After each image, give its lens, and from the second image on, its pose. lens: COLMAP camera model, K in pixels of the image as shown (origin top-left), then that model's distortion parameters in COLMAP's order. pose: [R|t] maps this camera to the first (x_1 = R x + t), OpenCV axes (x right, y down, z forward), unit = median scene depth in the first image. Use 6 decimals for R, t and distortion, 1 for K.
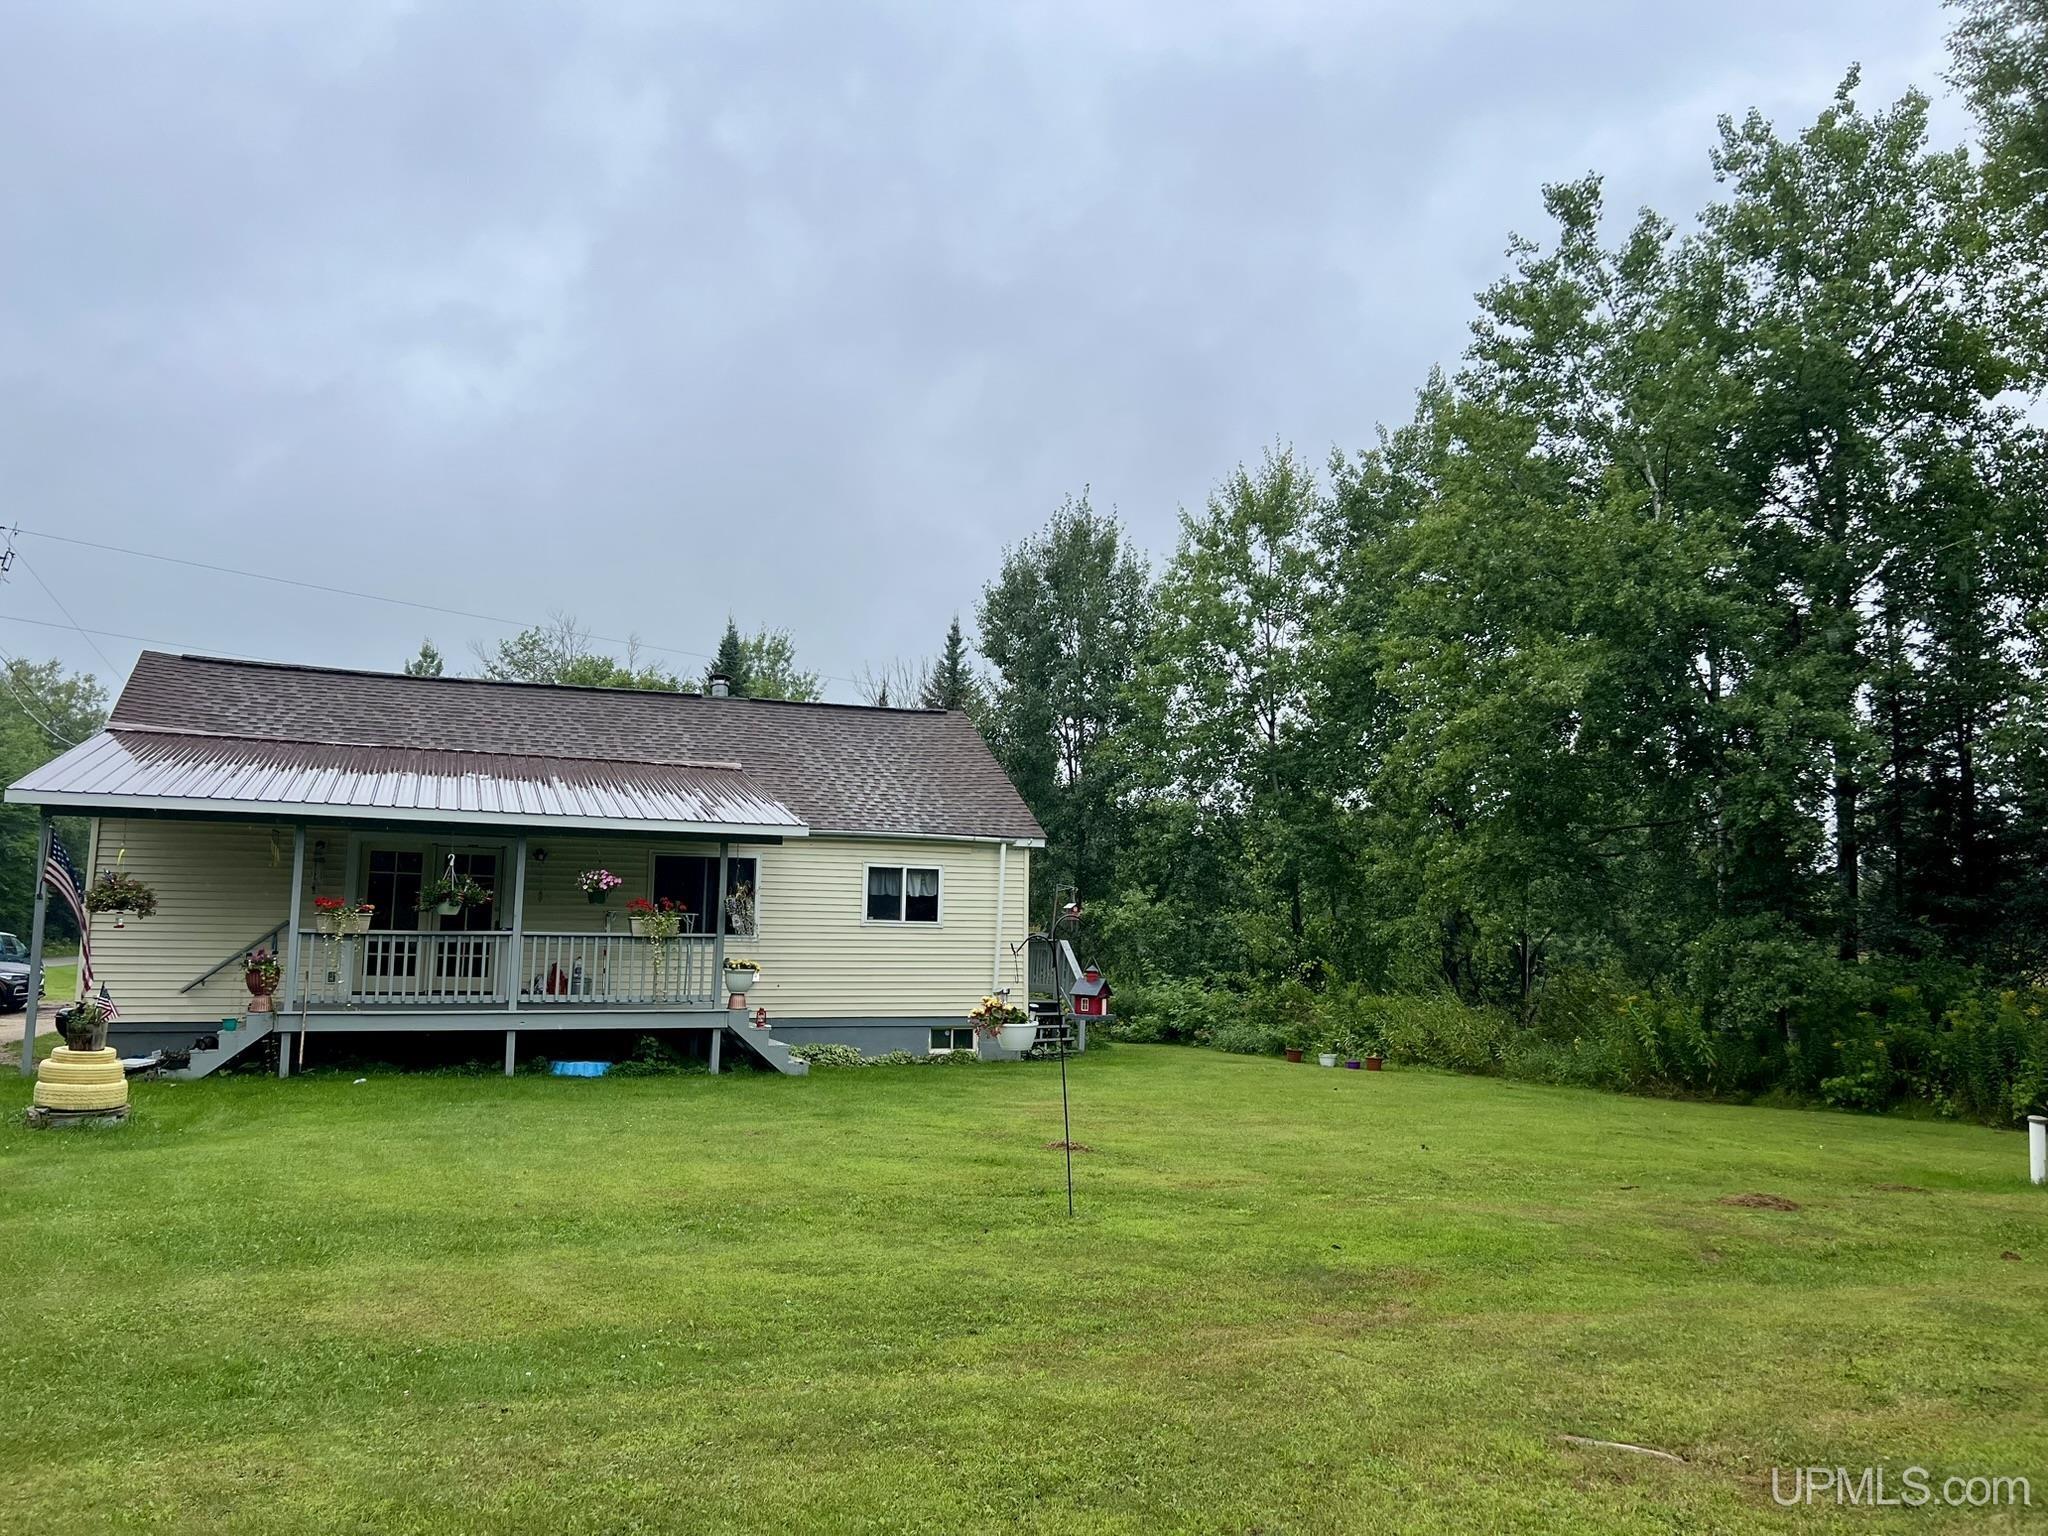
lens RADIAL K [[1521.6, 0, 1024.0], [0, 1521.6, 768.0], [0, 0, 1]] dist [0.024272, 0.002867]
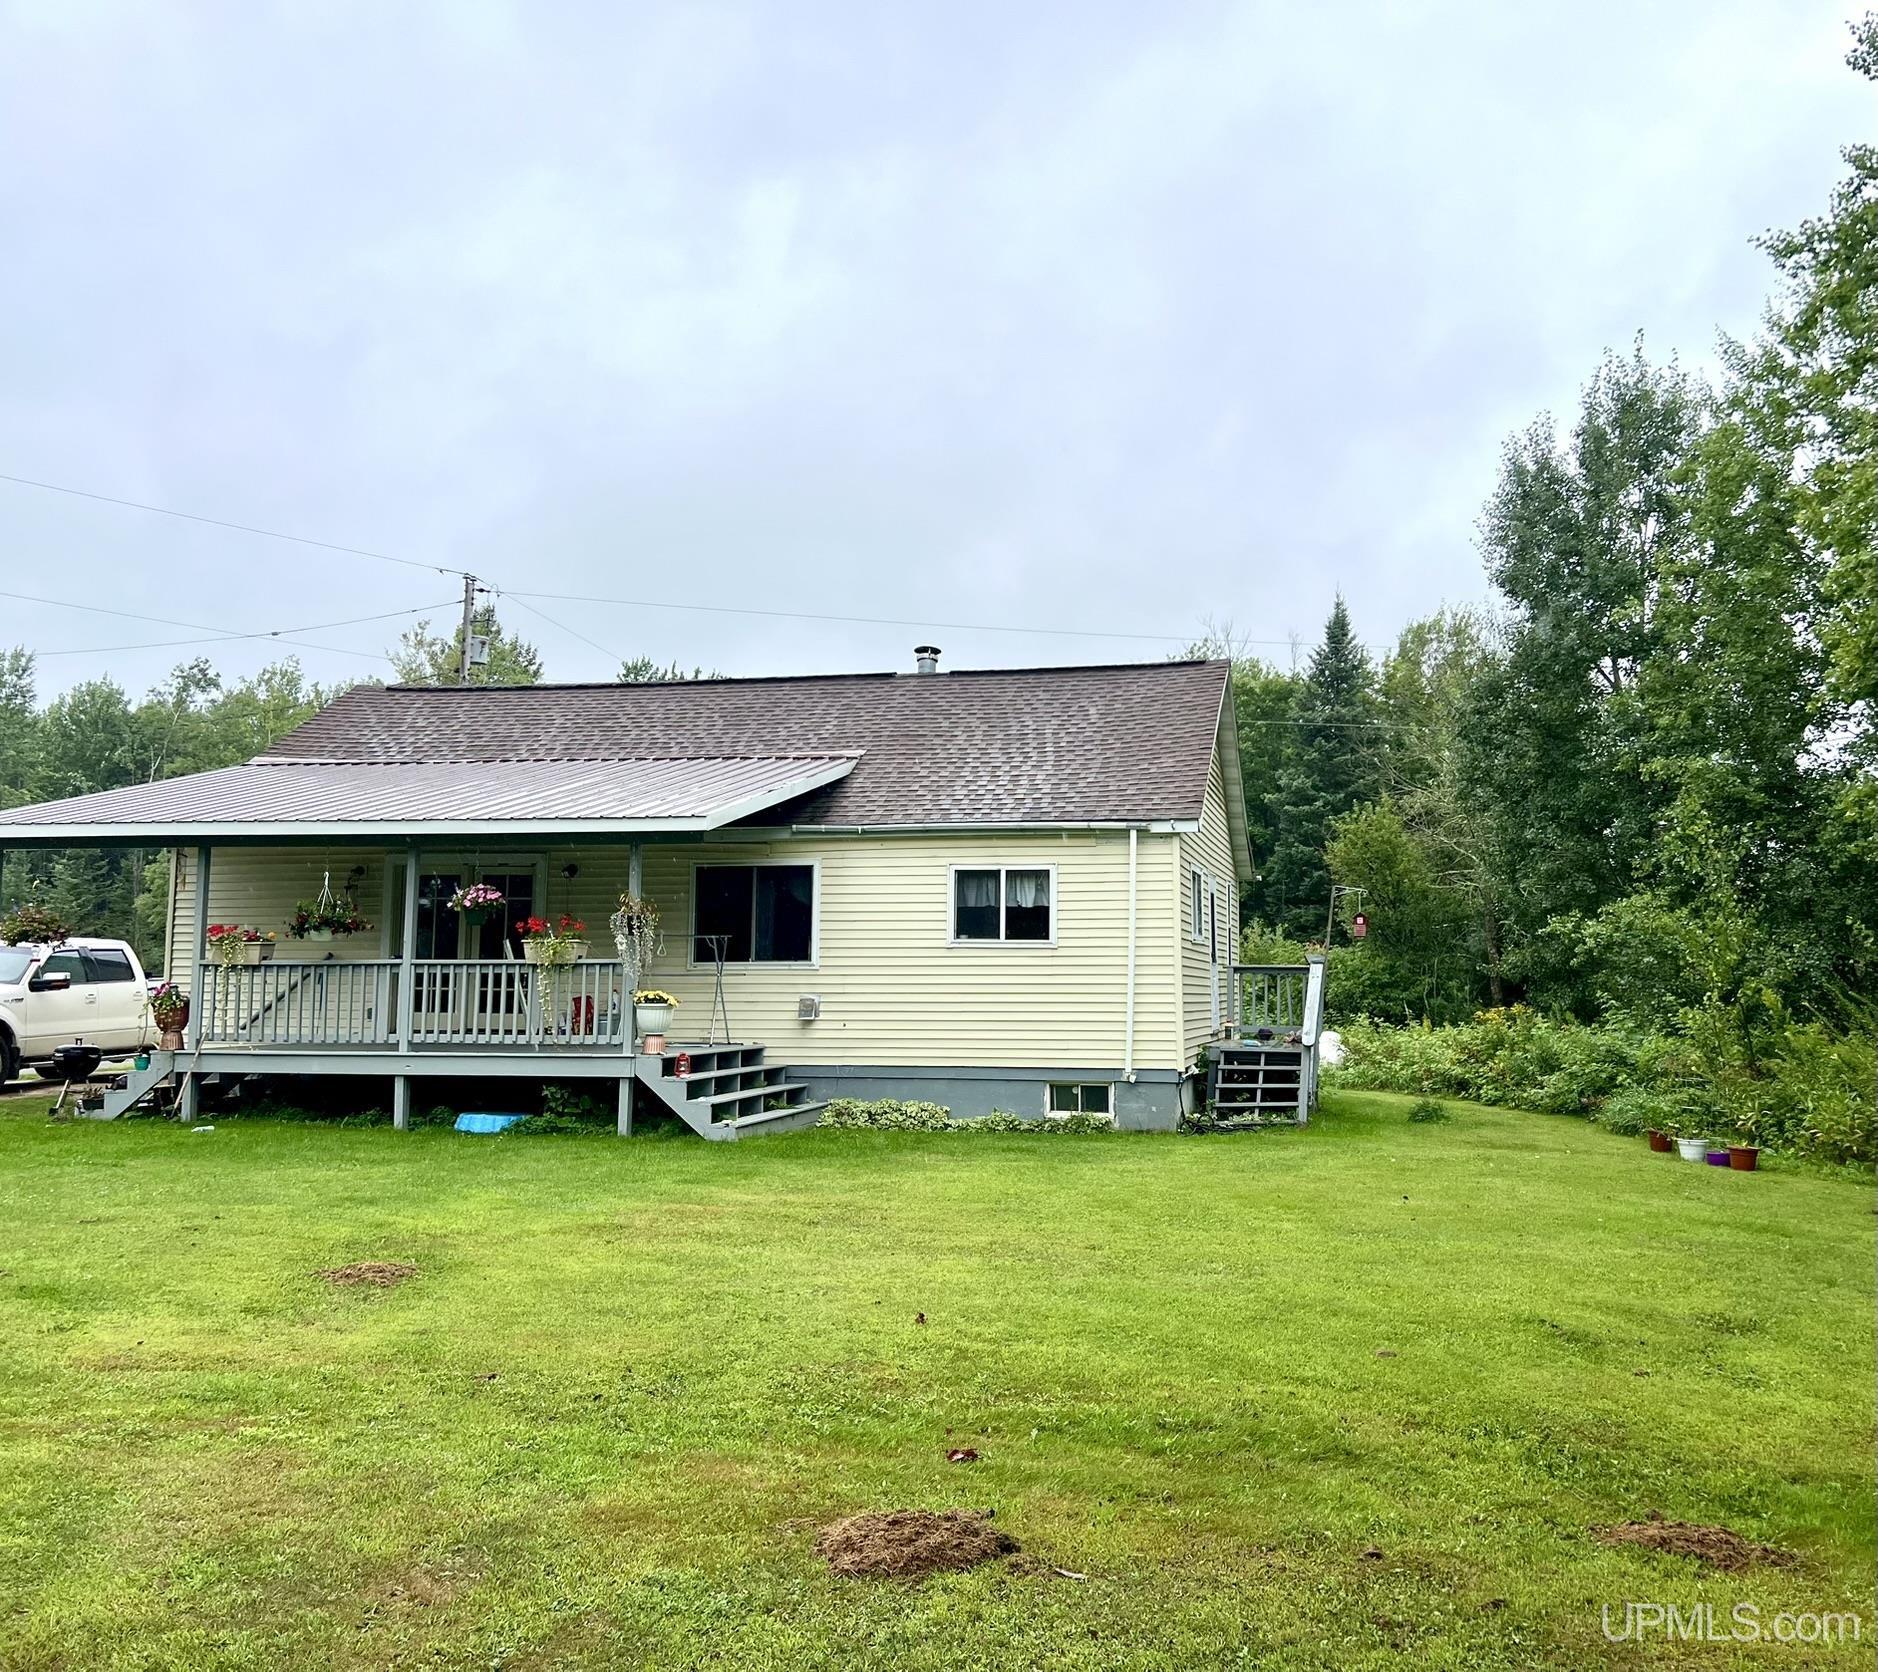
lens RADIAL K [[1692.8, 0, 939.0], [0, 1692.8, 836.0], [0, 0, 1]] dist [0.039809, -0.003040]
pose [[0.854848, -0.054652, -0.515992, 0.336682], [0.069107, 0.997570, 0.008830, 0.041122], [0.514255, -0.043207, 0.856548, 0.280603]]
